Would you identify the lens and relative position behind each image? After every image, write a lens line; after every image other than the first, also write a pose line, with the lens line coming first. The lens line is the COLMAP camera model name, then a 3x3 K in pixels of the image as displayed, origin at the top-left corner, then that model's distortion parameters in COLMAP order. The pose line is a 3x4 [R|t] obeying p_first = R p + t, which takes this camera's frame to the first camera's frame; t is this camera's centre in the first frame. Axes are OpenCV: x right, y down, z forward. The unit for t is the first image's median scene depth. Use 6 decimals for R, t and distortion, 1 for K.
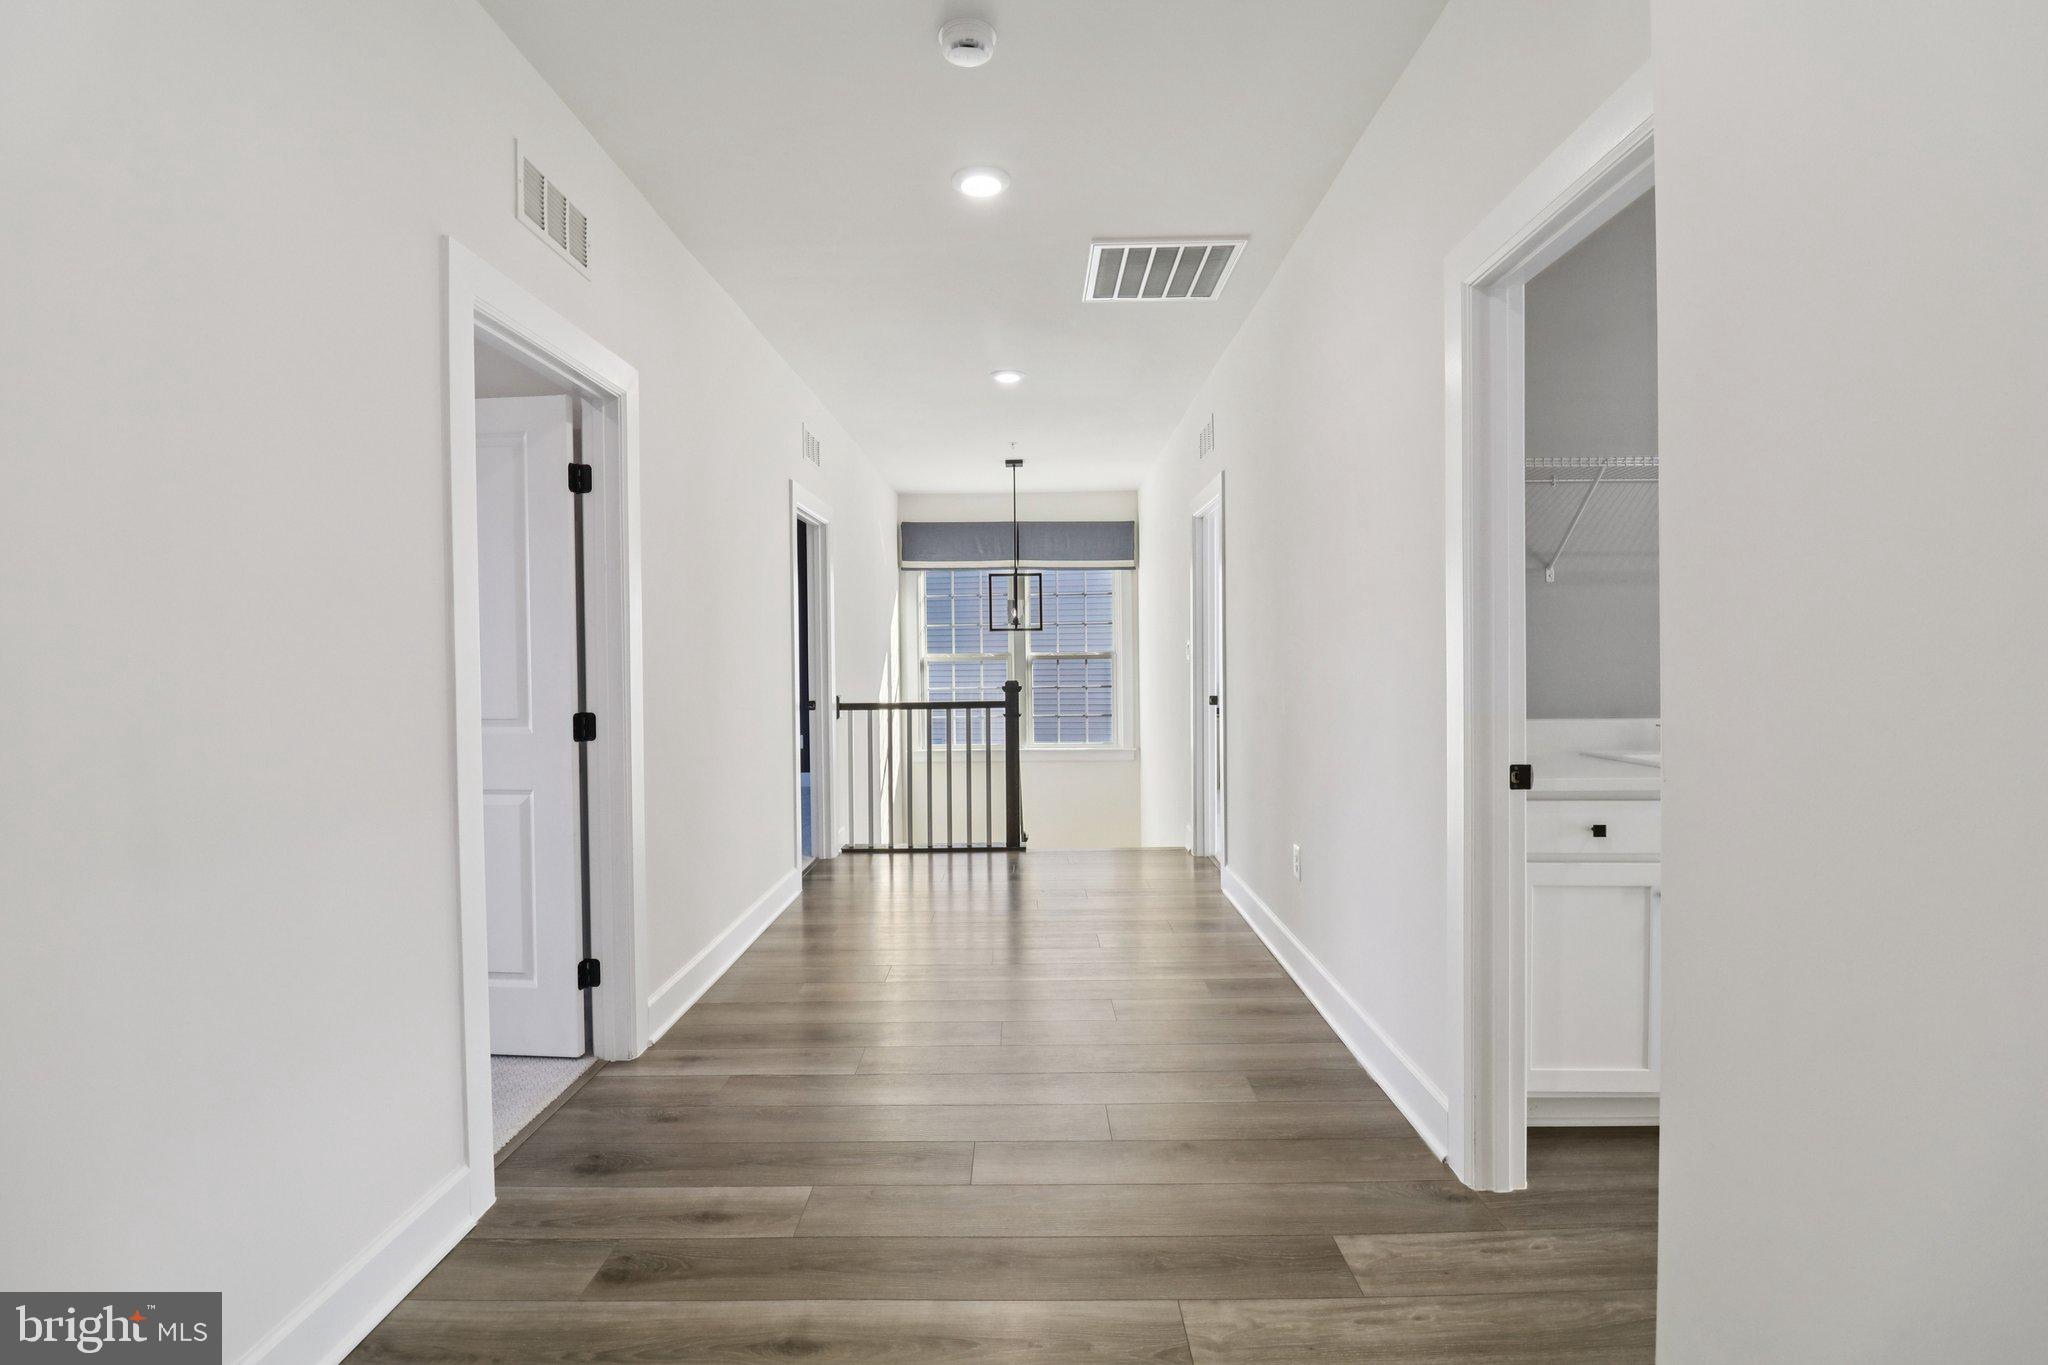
lens RADIAL K [[965.4, 0, 1020.0], [0, 965.4, 671.4], [0, 0, 1]] dist [0.004514, -0.013168]
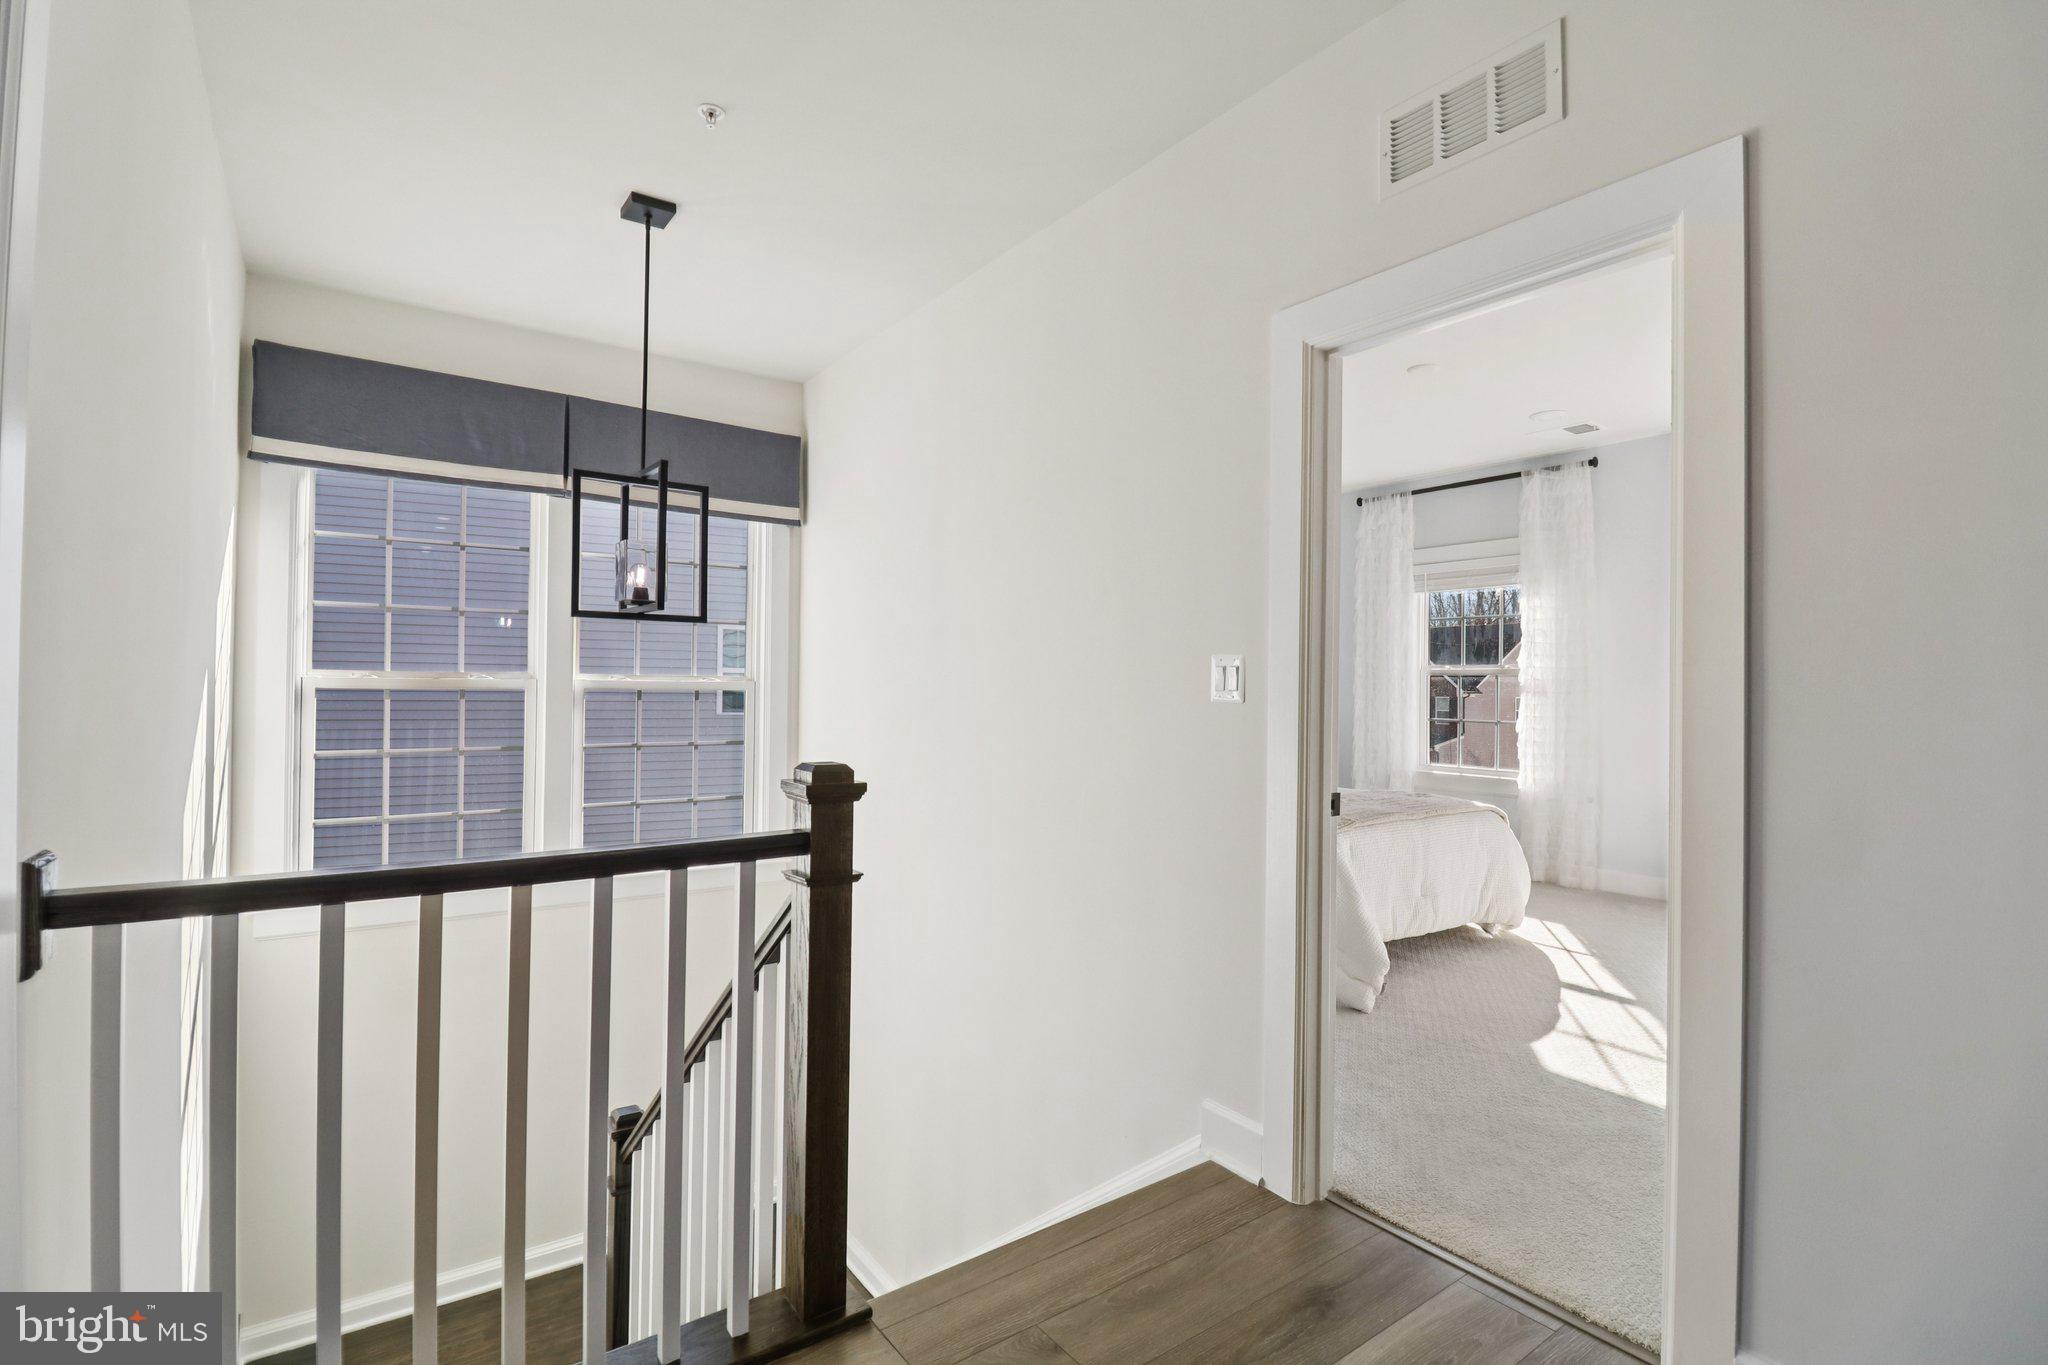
lens RADIAL K [[965.4, 0, 1020.0], [0, 965.4, 671.4], [0, 0, 1]] dist [0.004514, -0.013168]
pose [[0.807111, 0.030885, 0.589591, -0.097148], [-0.011892, 0.999279, -0.036066, -0.006446], [-0.590280, 0.022098, 0.806896, 0.494223]]
